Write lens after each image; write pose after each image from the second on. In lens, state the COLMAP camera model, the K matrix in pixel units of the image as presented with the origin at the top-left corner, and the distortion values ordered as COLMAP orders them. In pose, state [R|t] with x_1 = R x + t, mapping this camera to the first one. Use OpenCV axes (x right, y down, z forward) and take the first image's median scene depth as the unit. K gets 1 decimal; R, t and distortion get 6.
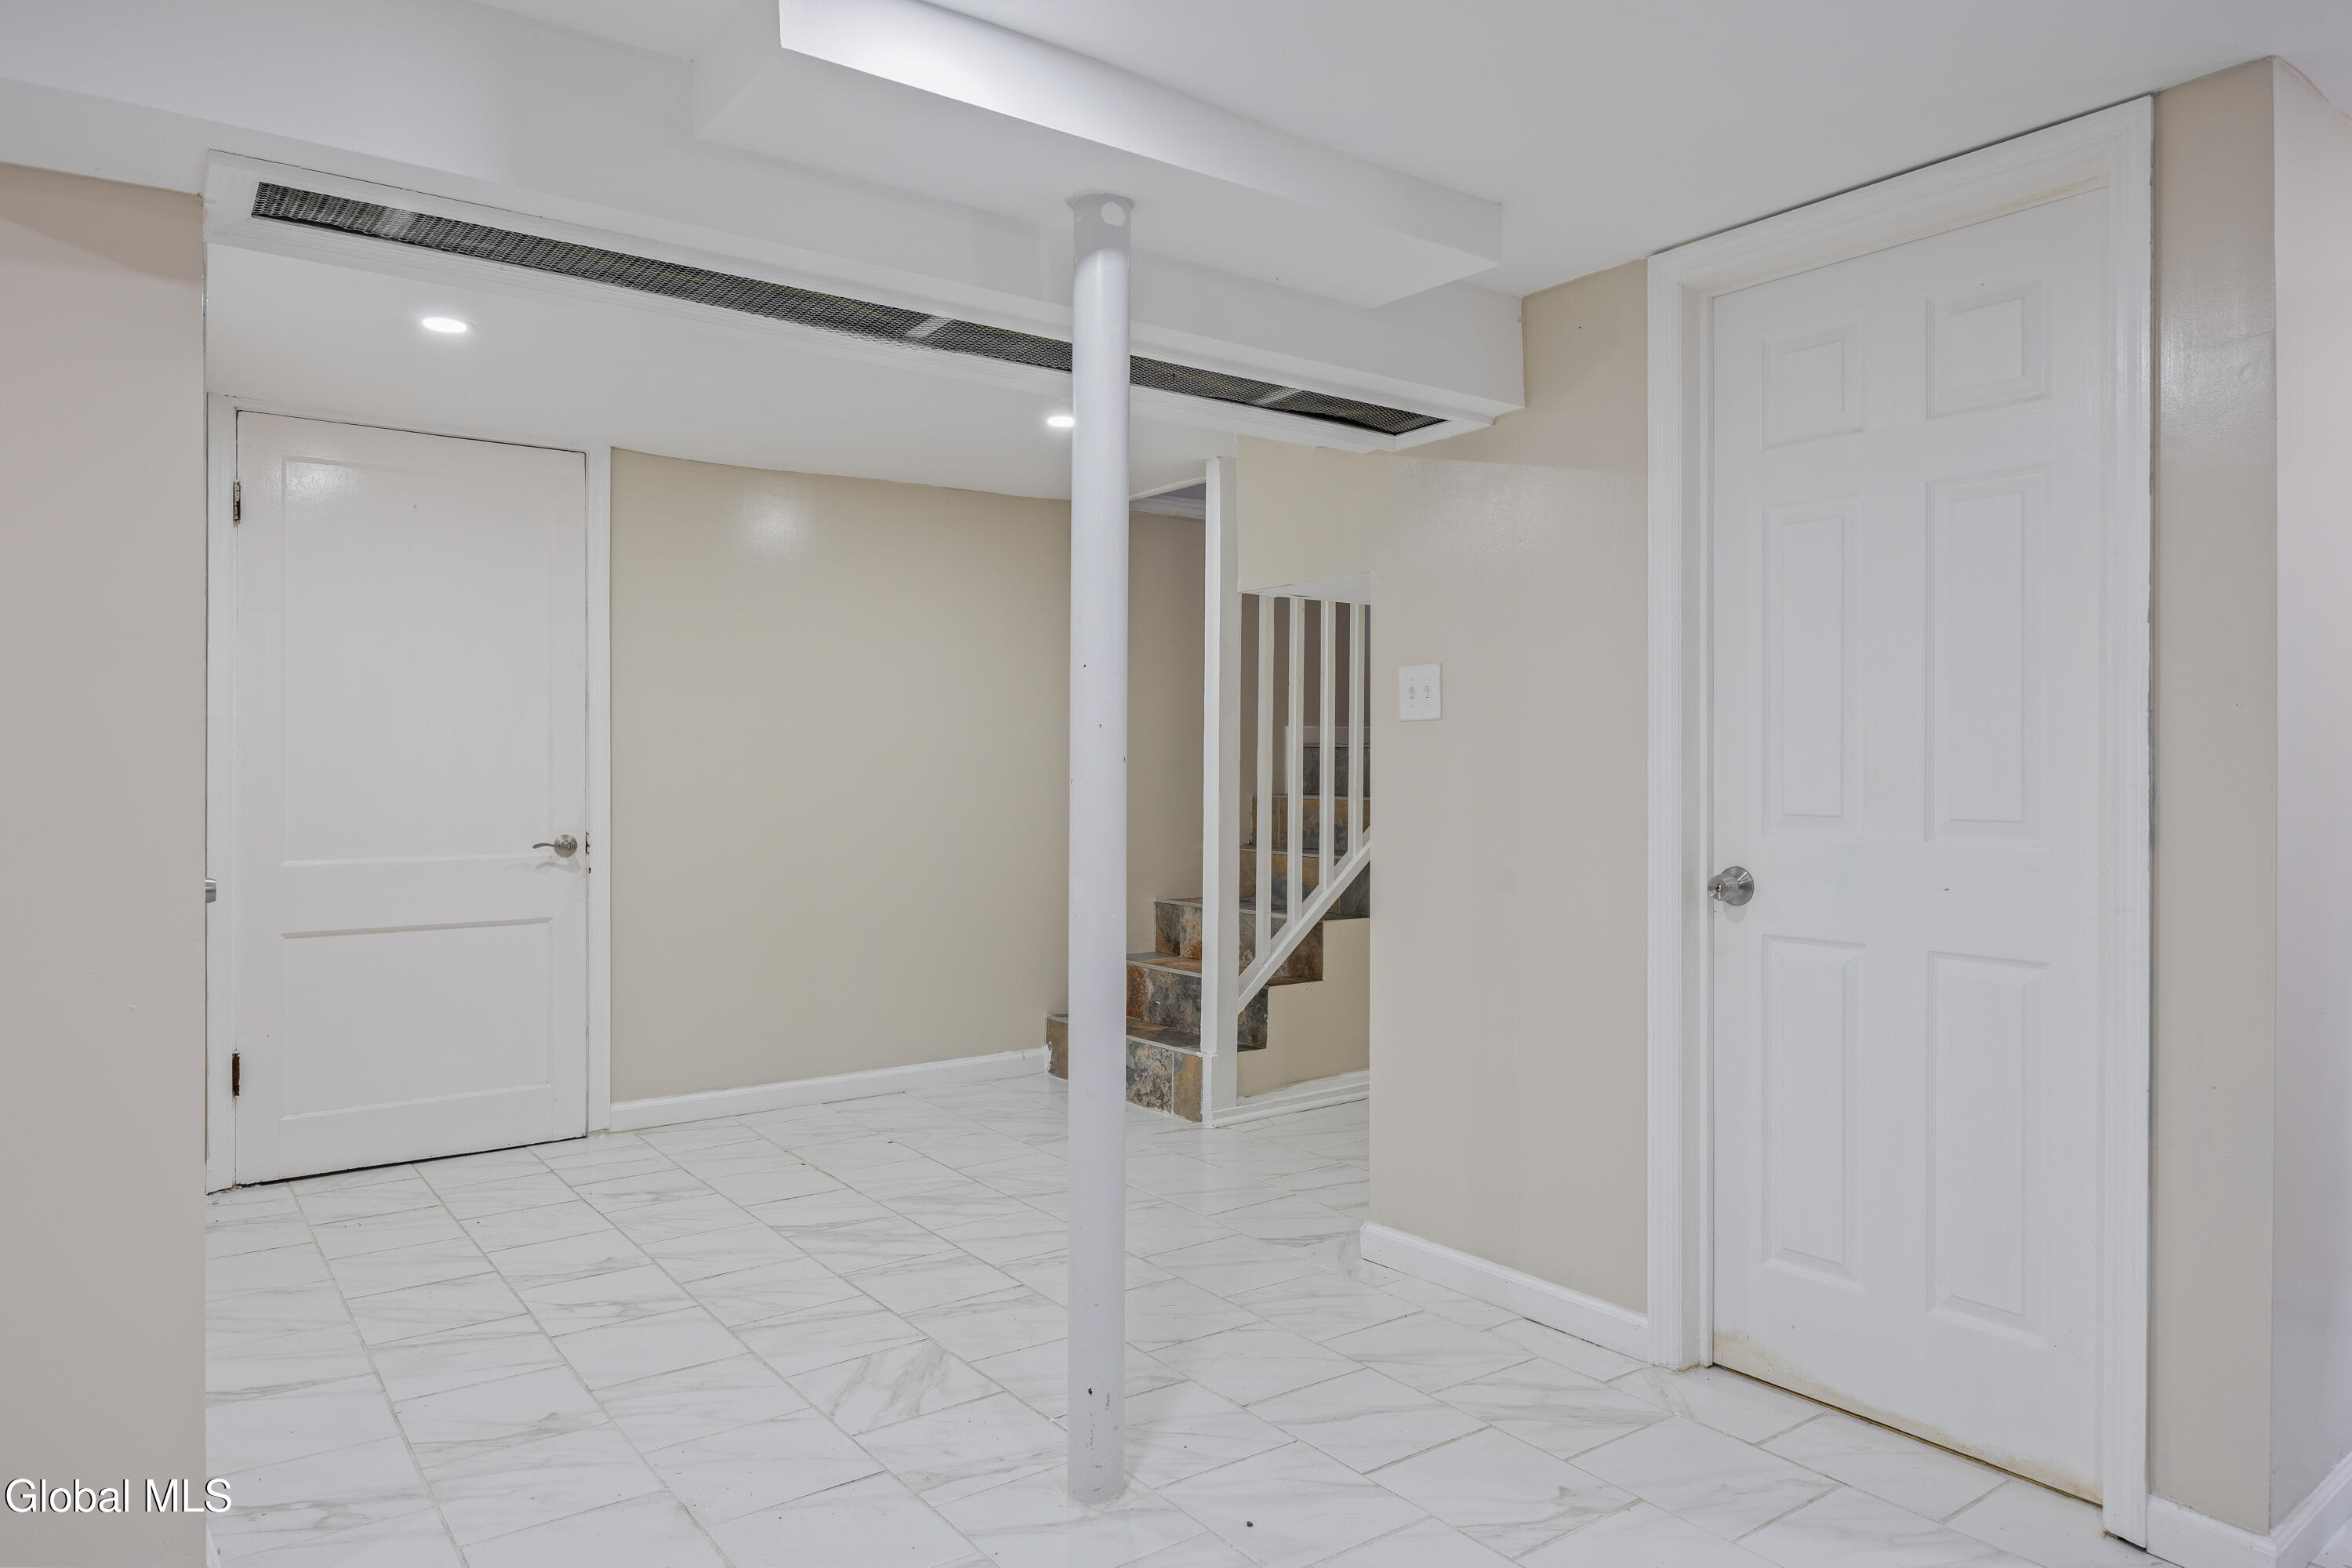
lens RADIAL K [[1512.2, 0, 1178.8], [0, 1512.2, 776.3], [0, 0, 1]] dist [-0.000663, -0.000337]
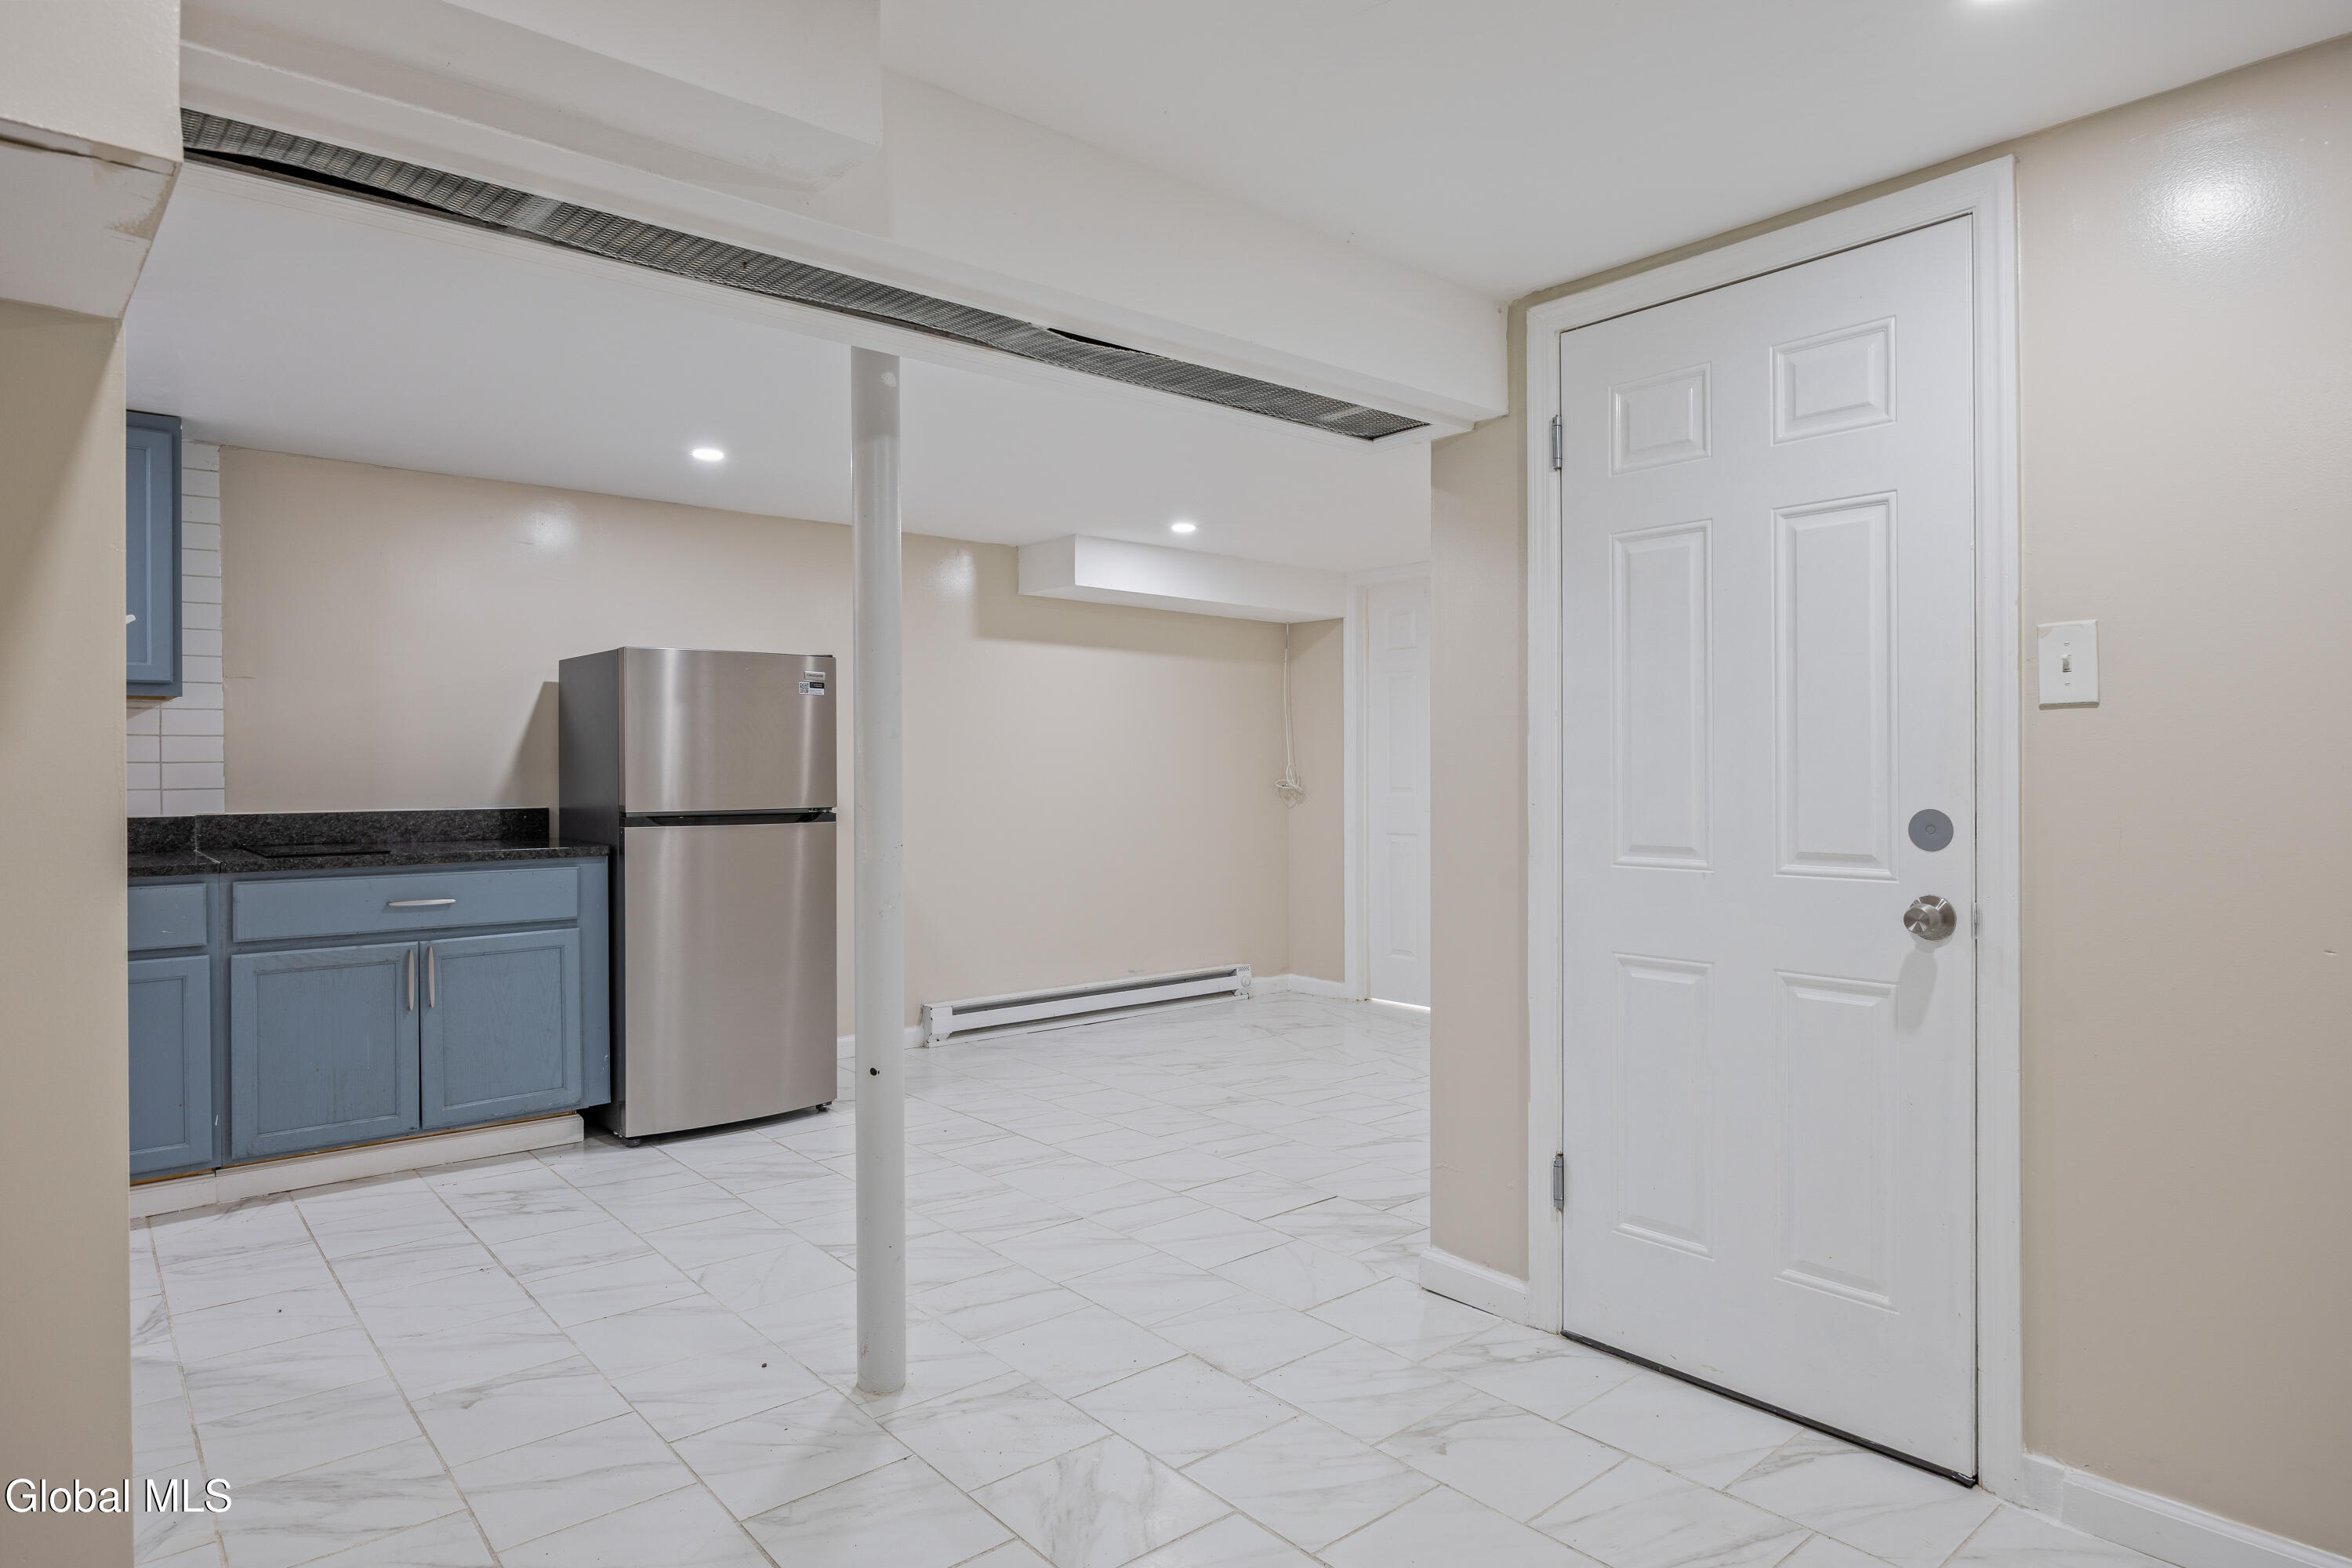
lens RADIAL K [[1351.0, 0, 1174.2], [0, 1351.0, 776.4], [0, 0, 1]] dist [0.000505, 0.000337]
pose [[-0.997318, 0.002669, -0.073143, -0.184622], [0.001631, 0.999897, 0.014247, -0.017052], [0.073174, 0.014090, -0.997220, 1.839787]]
